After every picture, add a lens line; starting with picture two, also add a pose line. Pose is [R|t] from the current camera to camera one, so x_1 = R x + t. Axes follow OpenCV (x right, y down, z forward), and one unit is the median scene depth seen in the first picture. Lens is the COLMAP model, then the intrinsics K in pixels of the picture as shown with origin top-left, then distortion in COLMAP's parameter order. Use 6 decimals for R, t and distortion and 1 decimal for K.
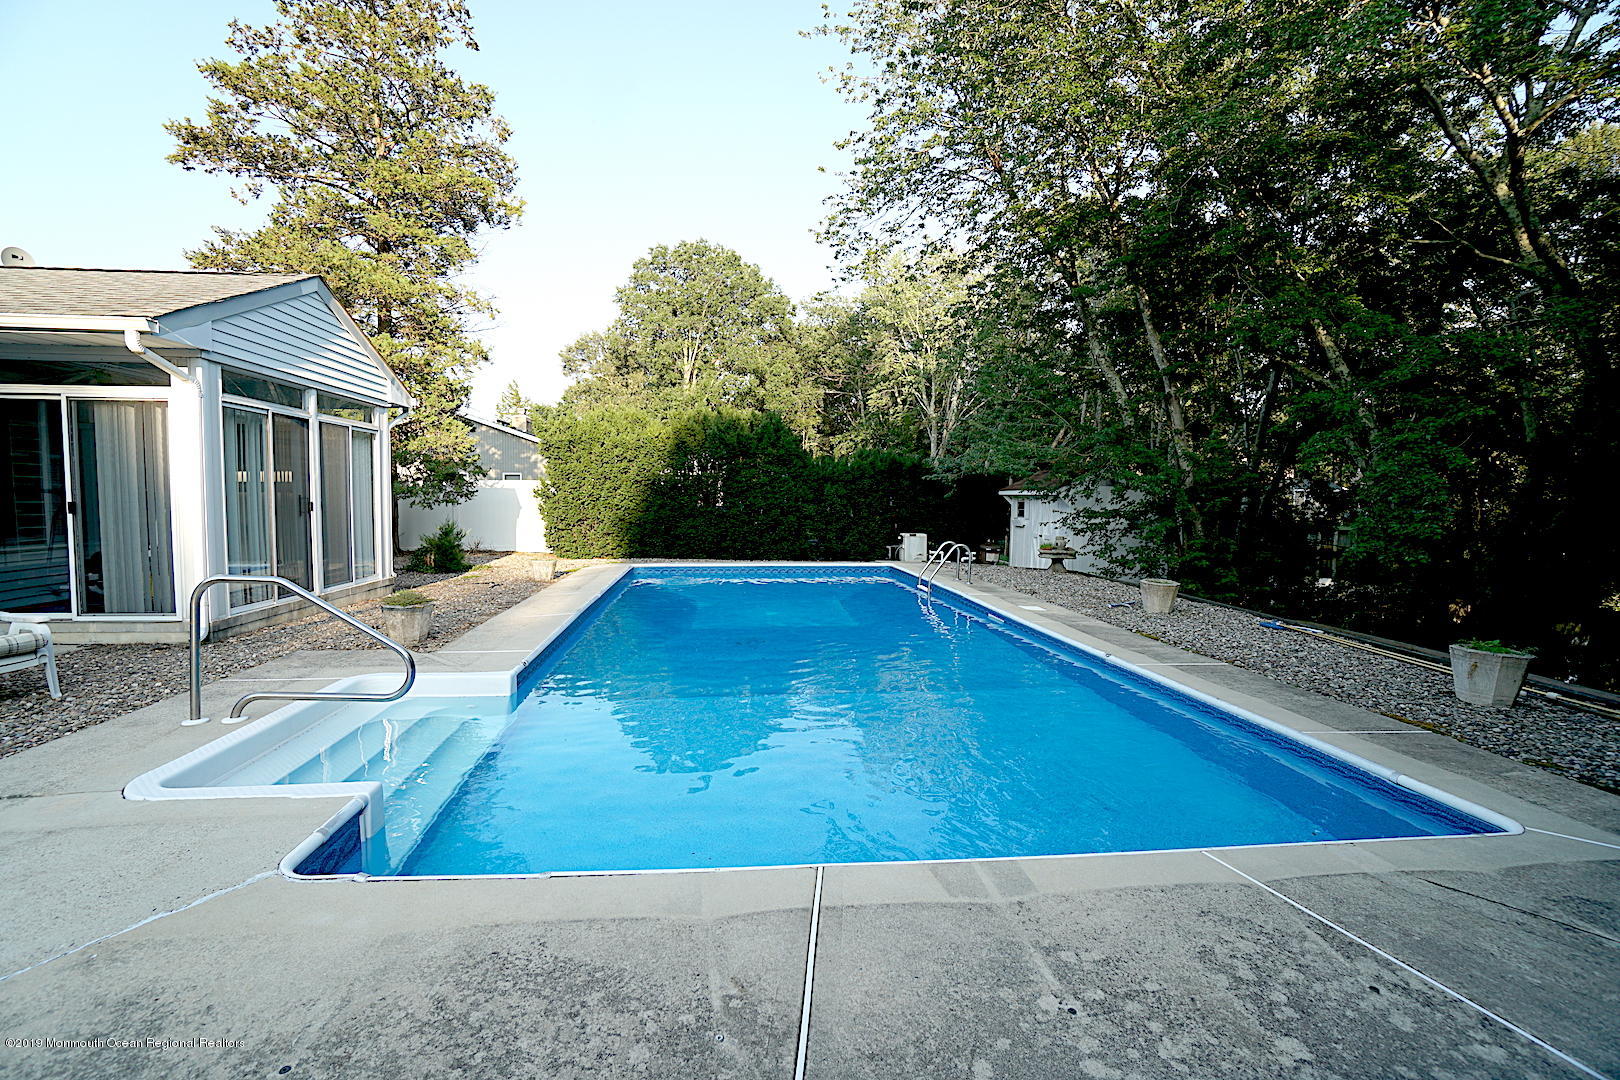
lens RADIAL K [[710.6, 0, 795.7], [0, 710.6, 541.9], [0, 0, 1]] dist [-0.067848, 0.025840]
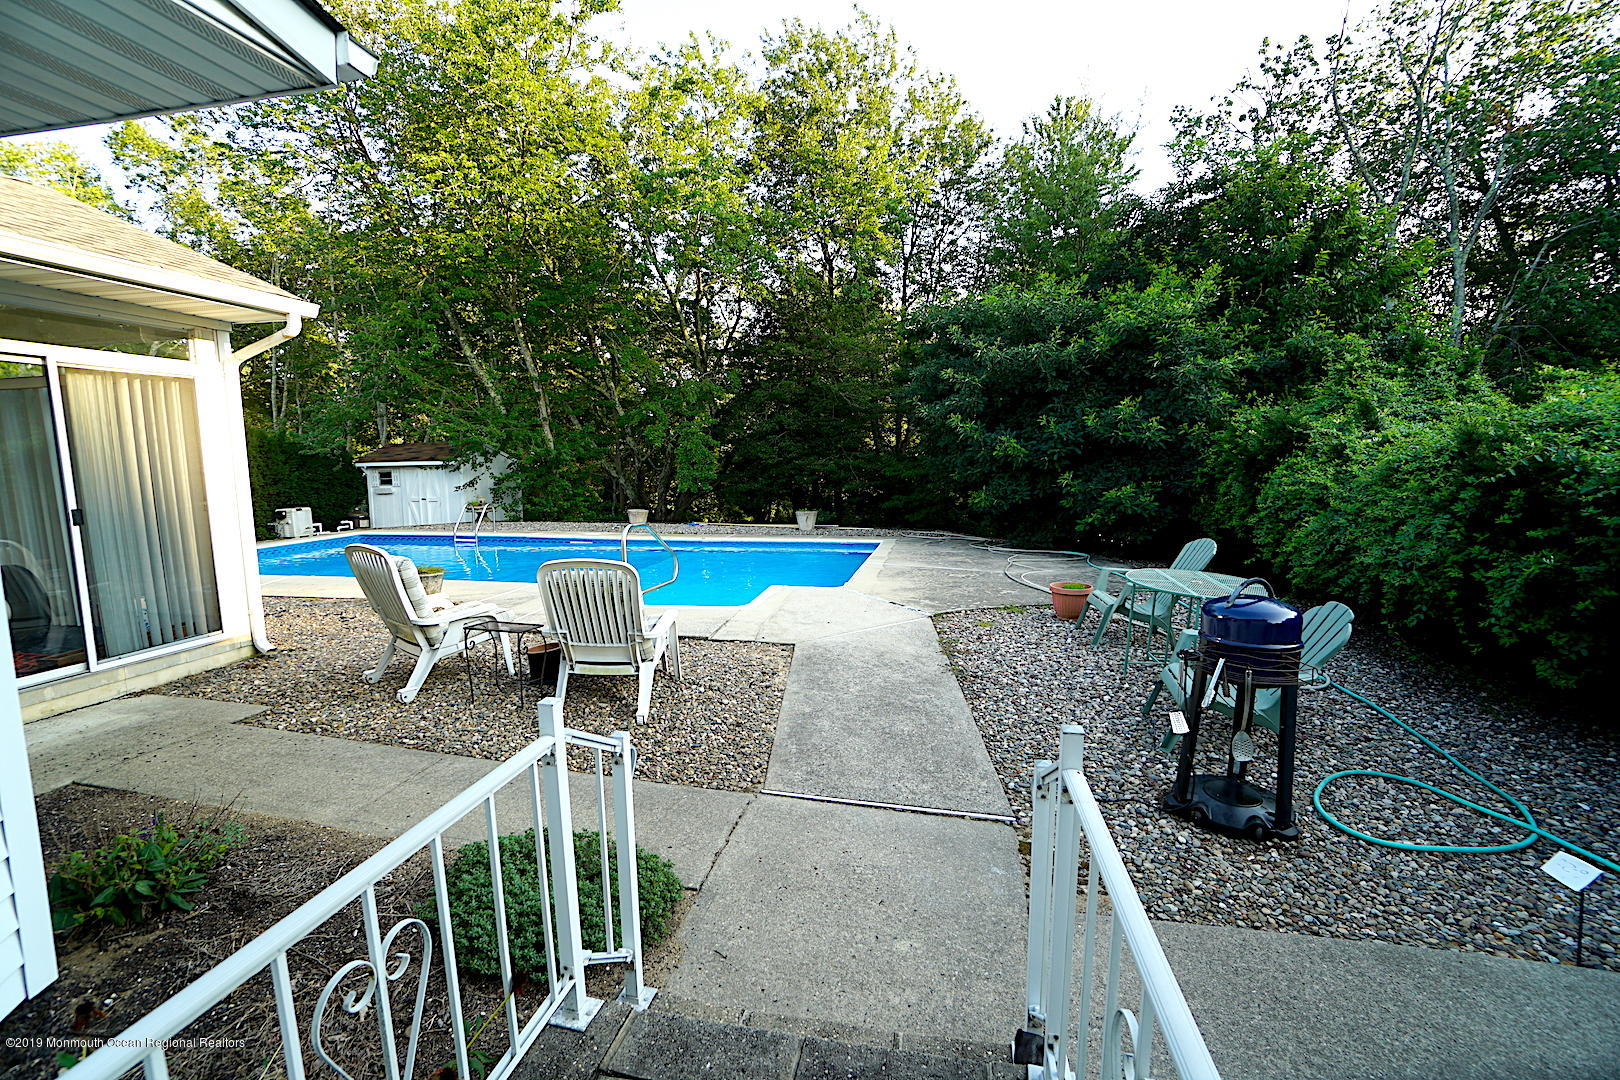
lens RADIAL K [[710.6, 0, 795.7], [0, 710.6, 541.9], [0, 0, 1]] dist [-0.067848, 0.025840]
pose [[0.319941, -0.129001, 0.938614, -0.593593], [0.080002, 0.990827, 0.108907, -0.015433], [-0.944054, 0.040247, 0.327327, 0.011354]]
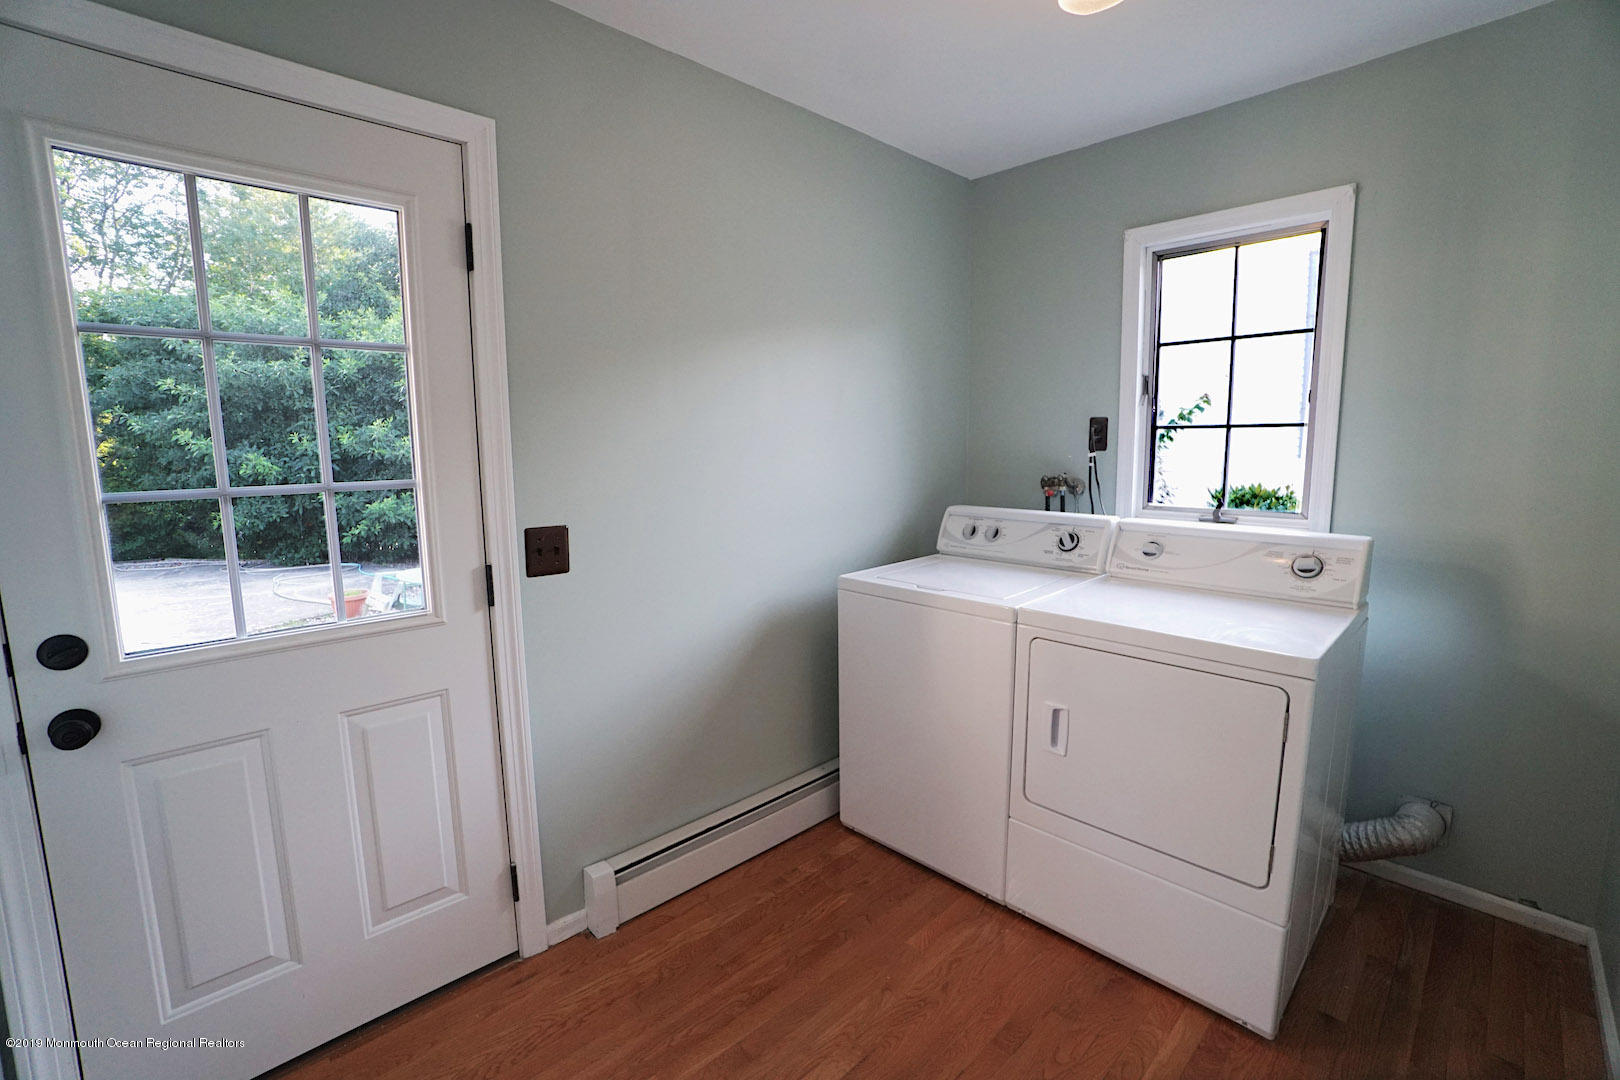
lens RADIAL K [[710.6, 0, 795.7], [0, 710.6, 541.9], [0, 0, 1]] dist [-0.067848, 0.025840]
pose [[-0.600700, -0.107995, 0.792147, -0.769422], [0.061179, 0.981720, 0.180233, -0.040294], [-0.797130, 0.156728, -0.583112, 0.028877]]
